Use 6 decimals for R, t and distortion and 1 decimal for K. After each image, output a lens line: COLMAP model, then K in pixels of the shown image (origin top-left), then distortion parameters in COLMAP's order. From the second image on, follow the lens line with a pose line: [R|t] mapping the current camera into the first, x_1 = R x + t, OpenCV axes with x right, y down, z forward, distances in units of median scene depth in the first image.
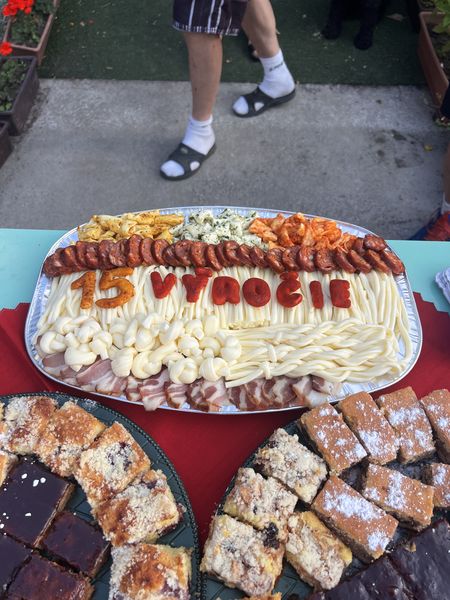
lens RADIAL K [[456.2, 0, 225.0], [0, 456.2, 300.0], [0, 0, 1]] dist [0.038563, -0.048612]
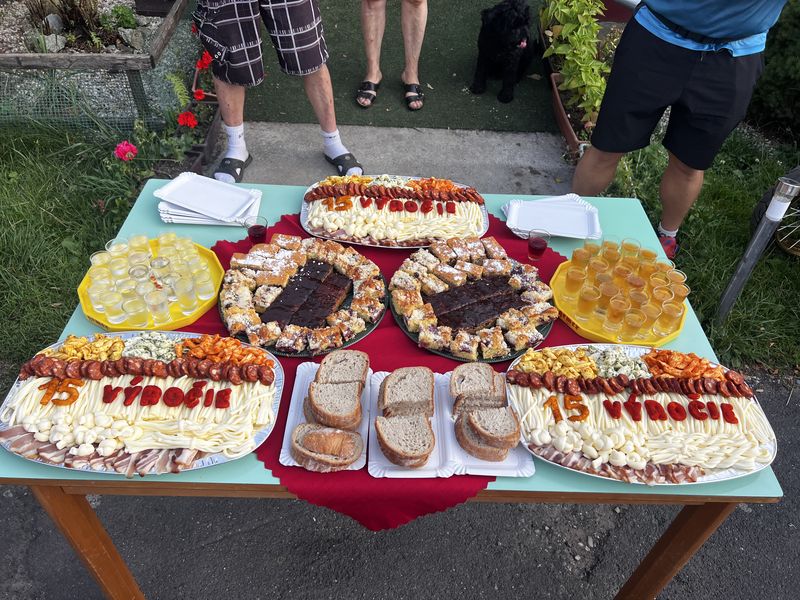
lens RADIAL K [[608.3, 0, 400.0], [0, 608.3, 300.0], [0, 0, 1]] dist [0.038563, -0.048612]
pose [[0.999118, 0.006449, 0.041486, -0.091434], [0.001282, 0.982989, -0.183660, 0.890768], [-0.041965, 0.183552, 0.982114, -1.611791]]
